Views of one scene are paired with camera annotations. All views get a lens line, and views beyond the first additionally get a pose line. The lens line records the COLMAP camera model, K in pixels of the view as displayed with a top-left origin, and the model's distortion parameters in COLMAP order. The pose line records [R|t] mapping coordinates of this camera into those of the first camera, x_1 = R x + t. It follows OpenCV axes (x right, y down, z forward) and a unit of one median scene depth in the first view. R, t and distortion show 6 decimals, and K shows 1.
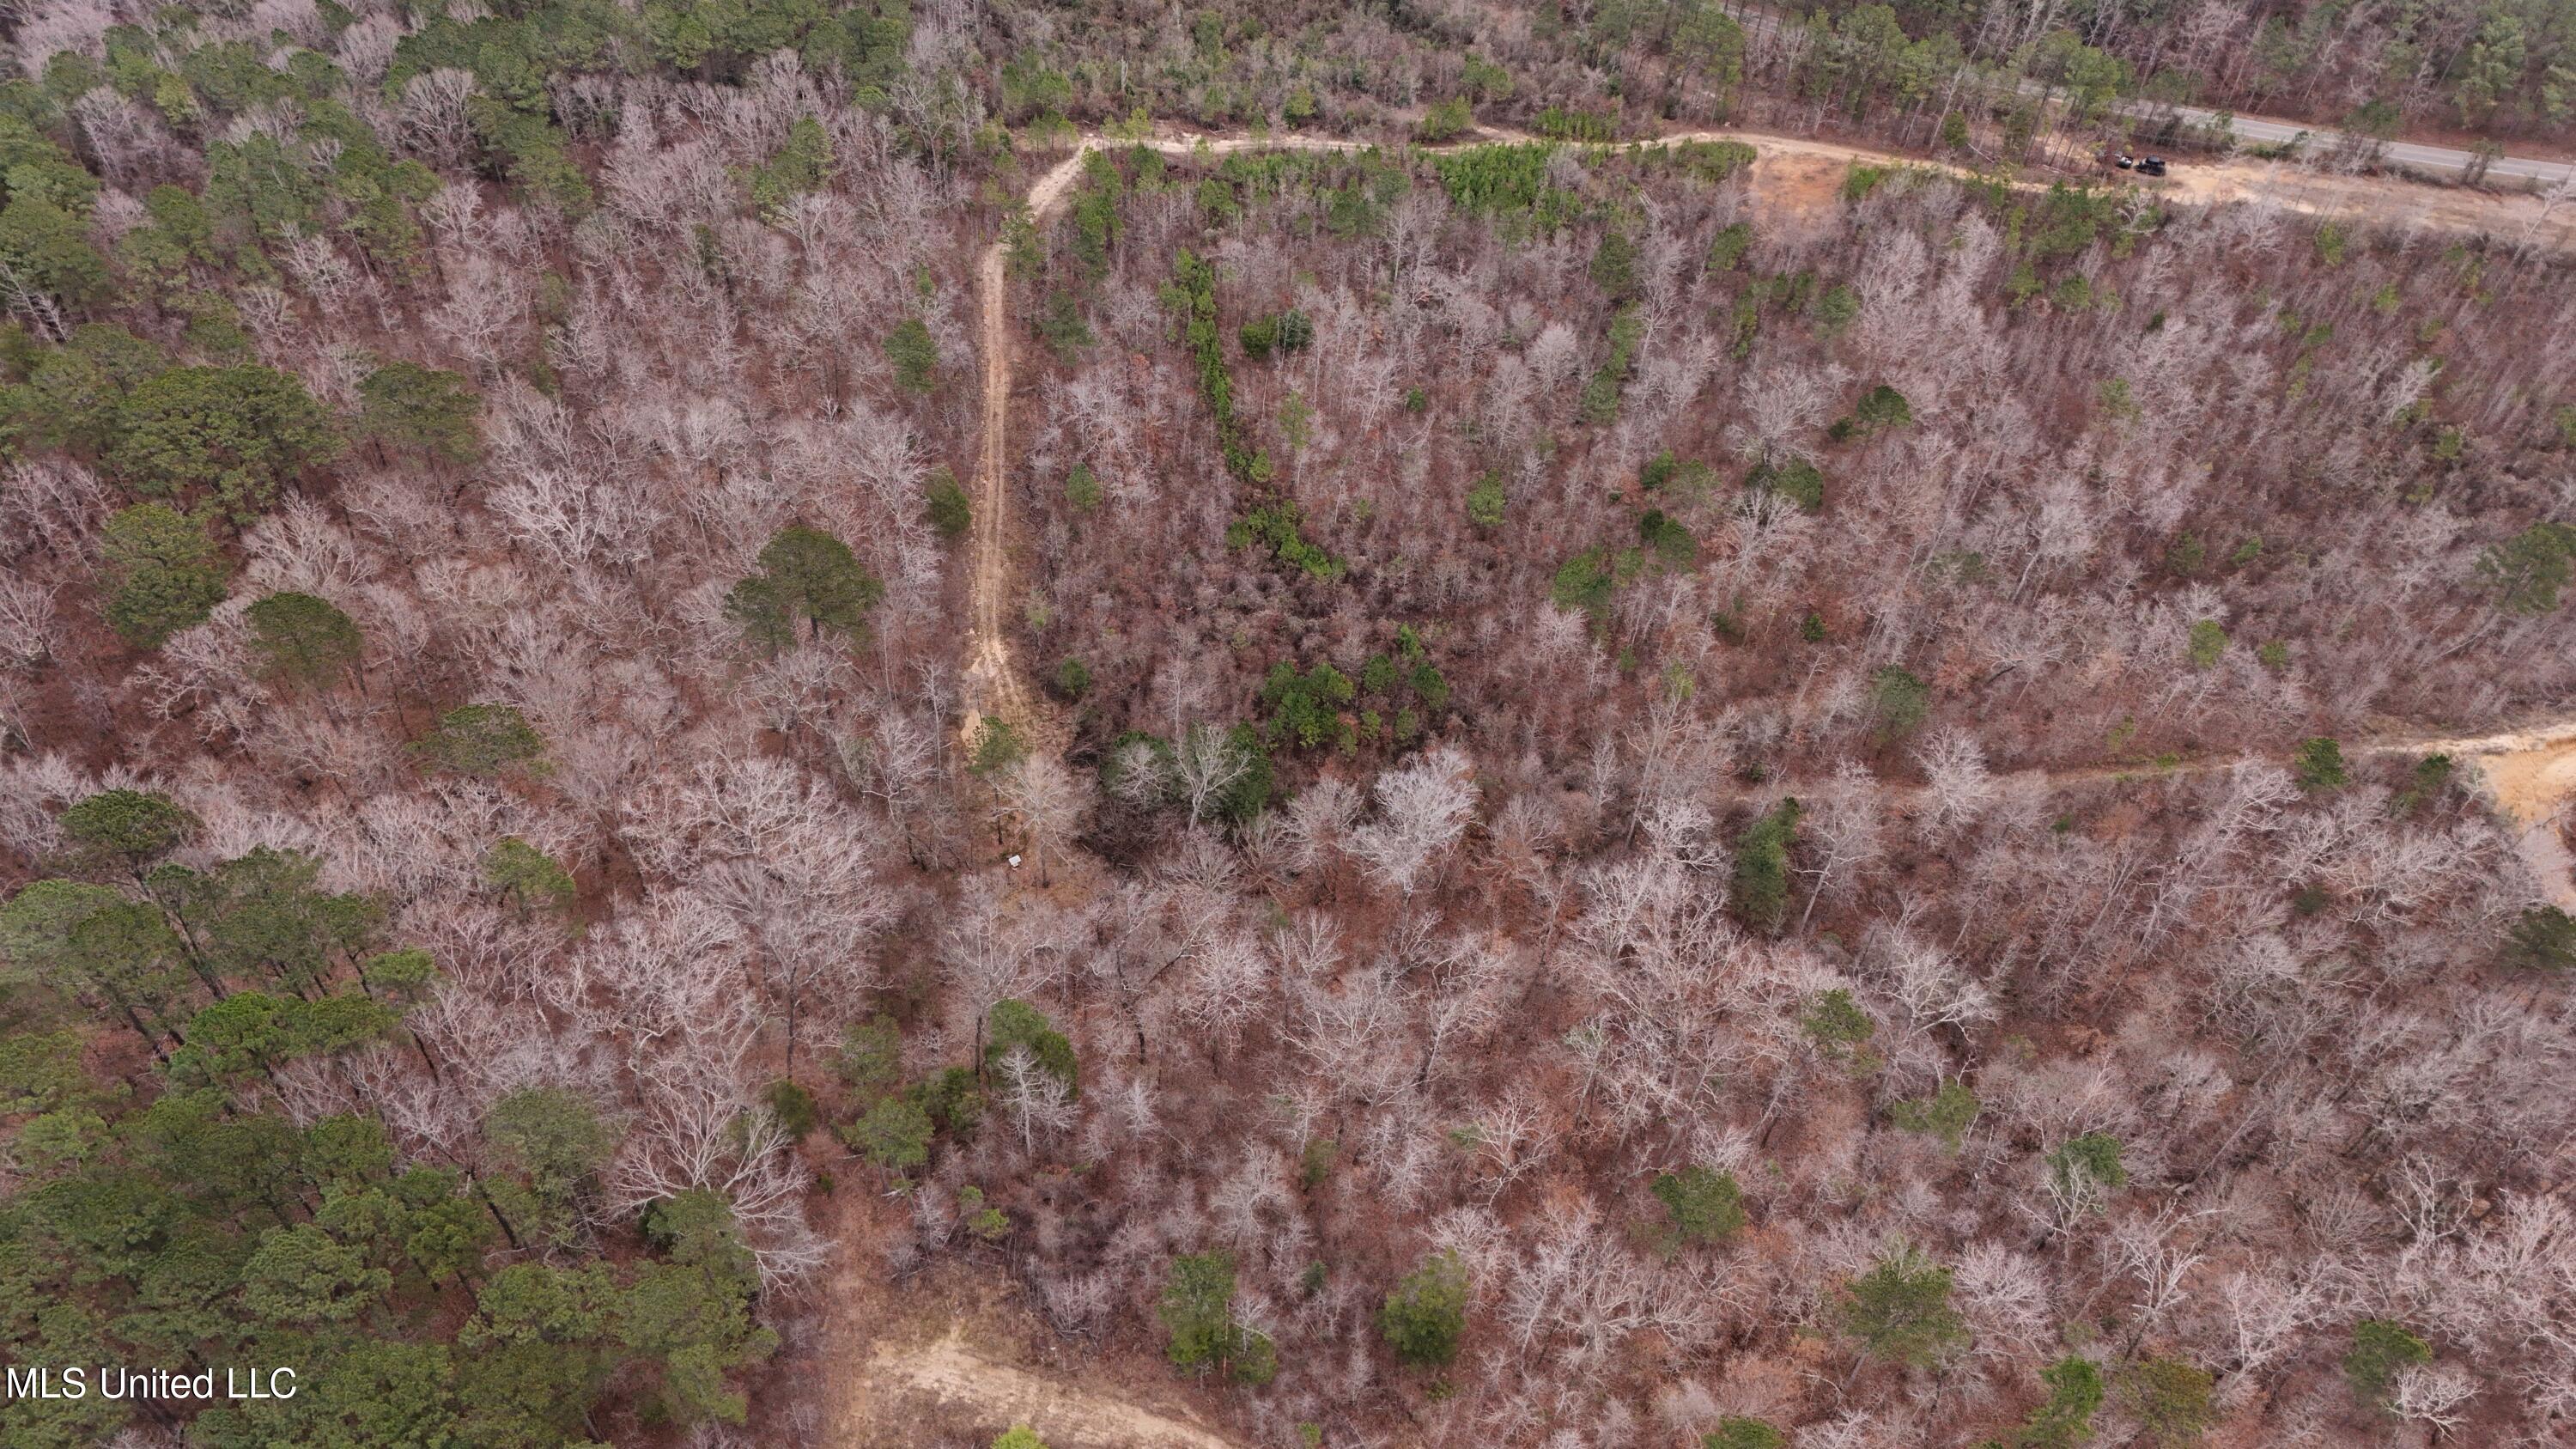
lens RADIAL K [[1894.8, 0, 1295.9], [0, 1894.8, 739.6], [0, 0, 1]] dist [0.065876, -0.052746]
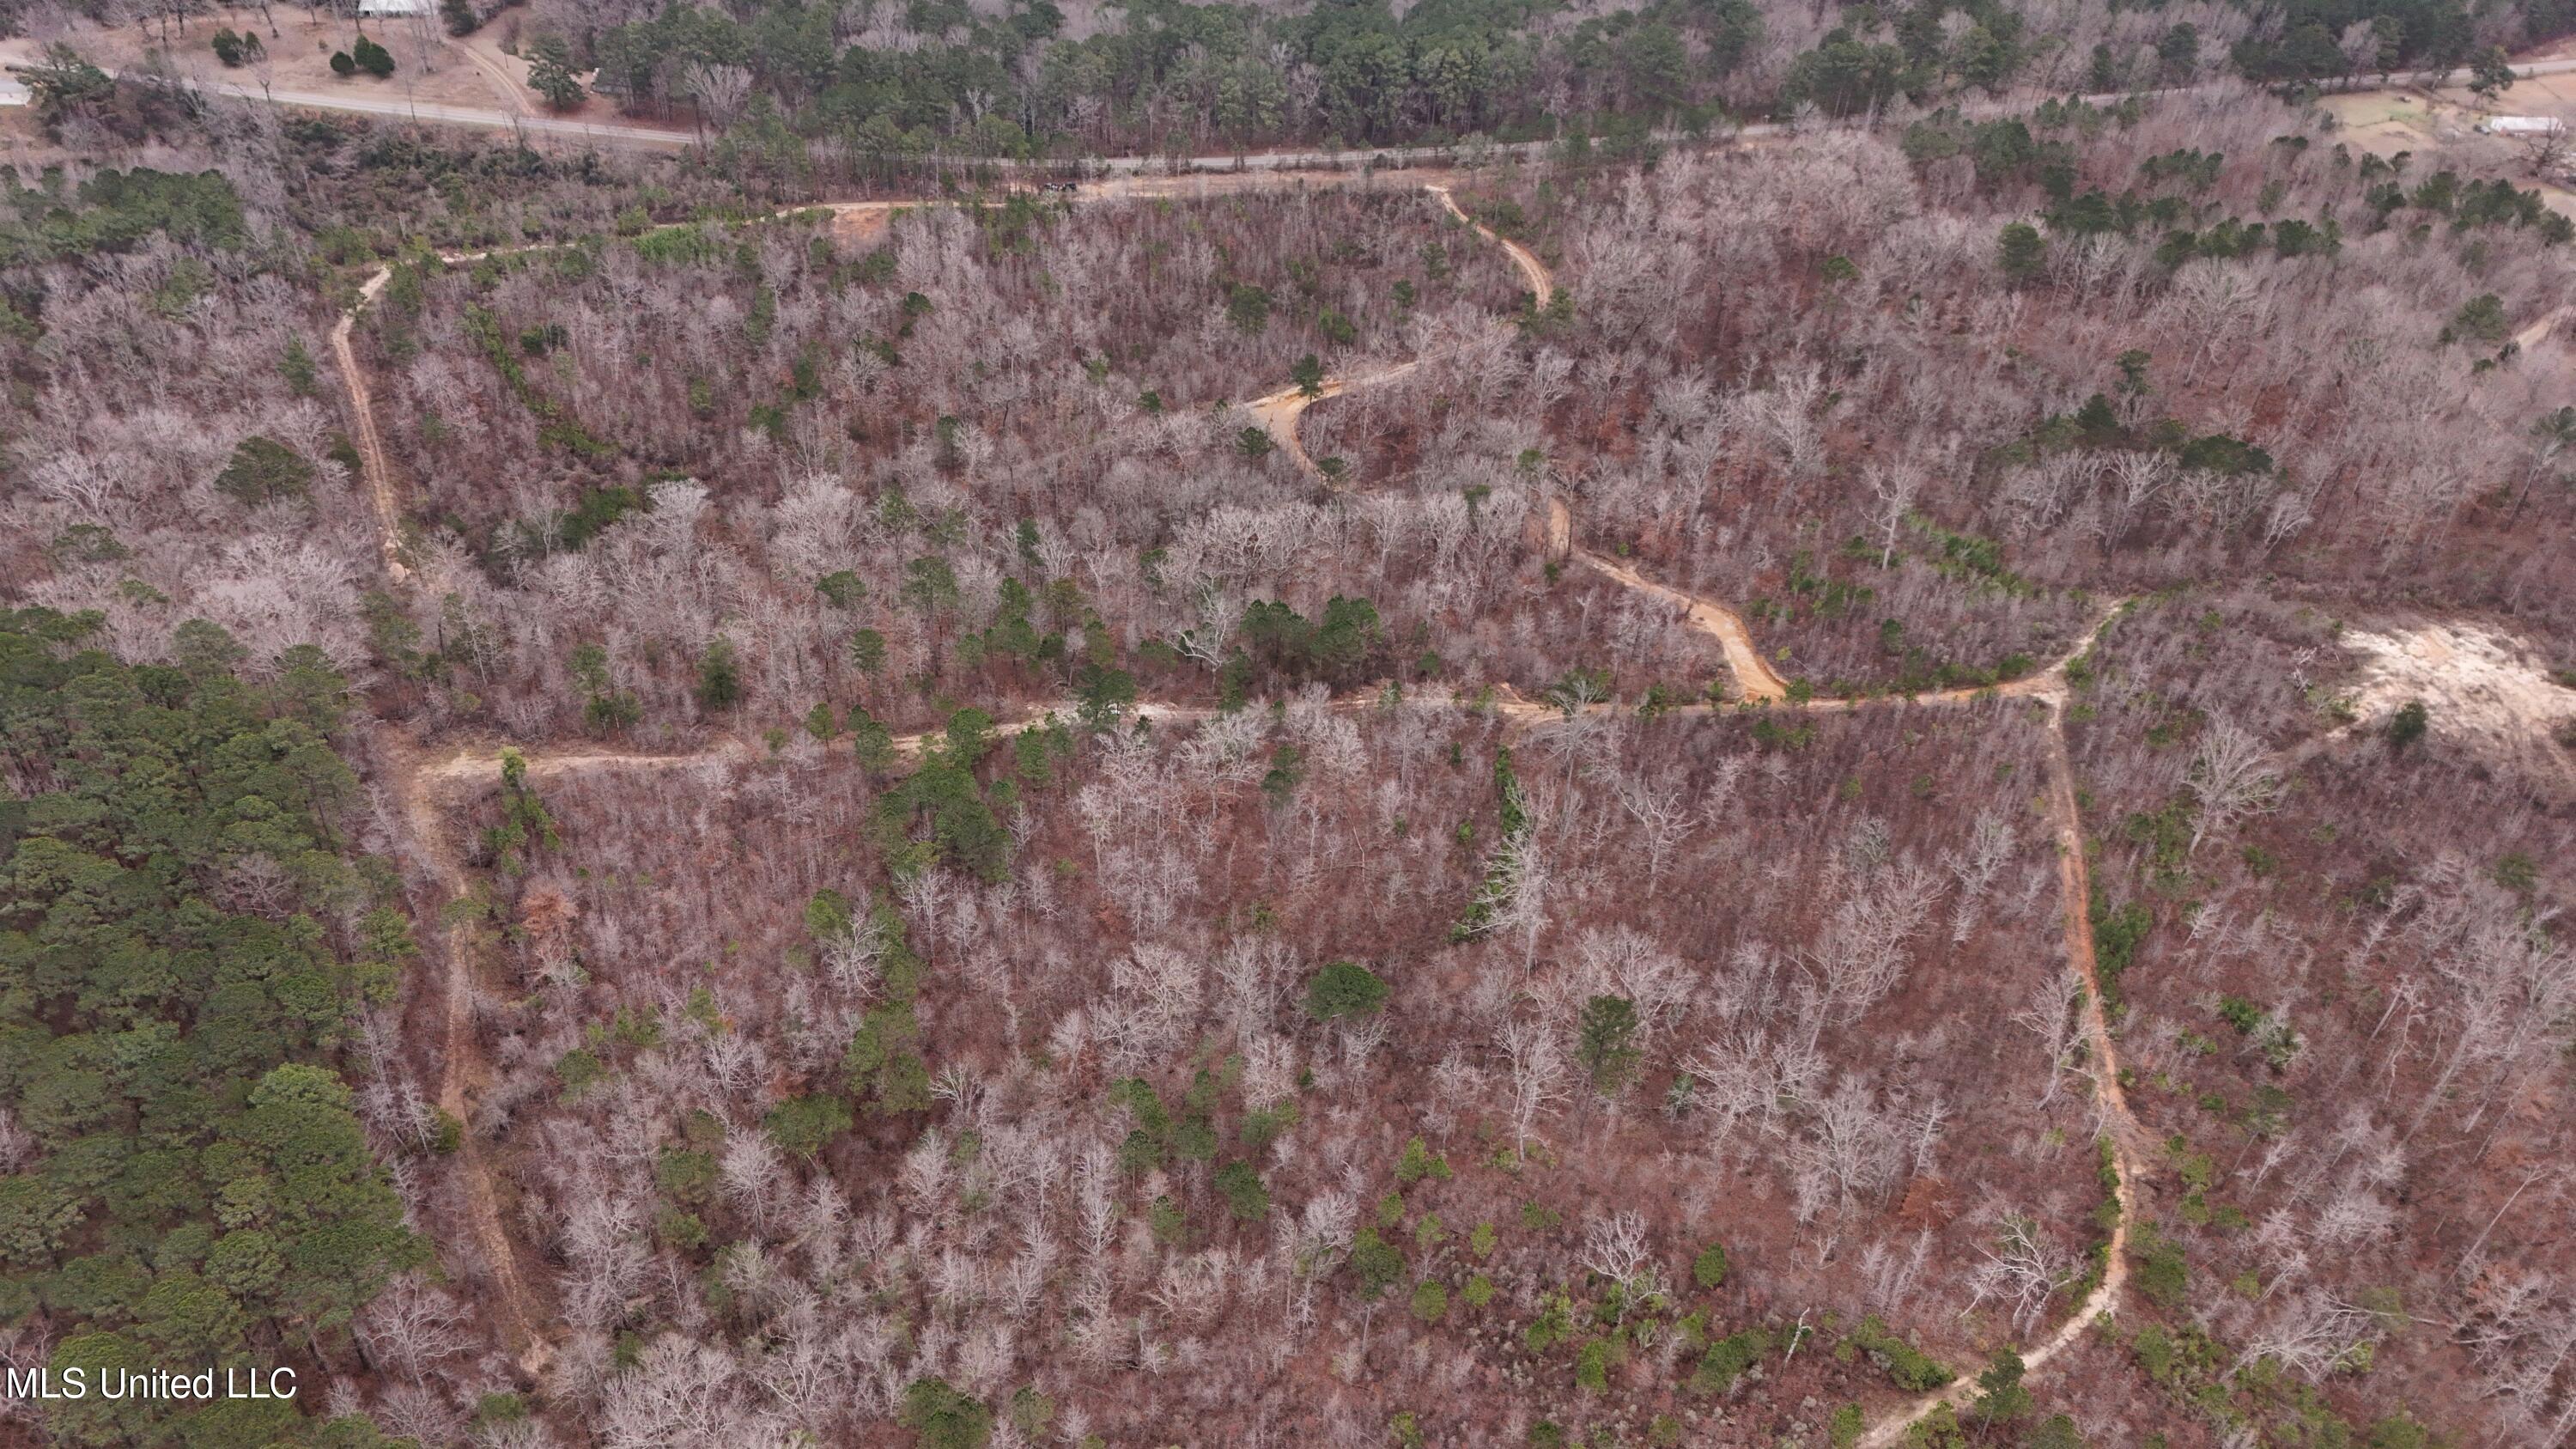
lens RADIAL K [[1894.8, 0, 1298.5], [0, 1894.8, 716.0], [0, 0, 1]] dist [0.065876, -0.052746]
pose [[0.920984, -0.231656, 0.313246, -0.004212], [0.282407, 0.950832, -0.127144, 0.466594], [-0.268391, 0.205560, 0.941122, -0.610073]]
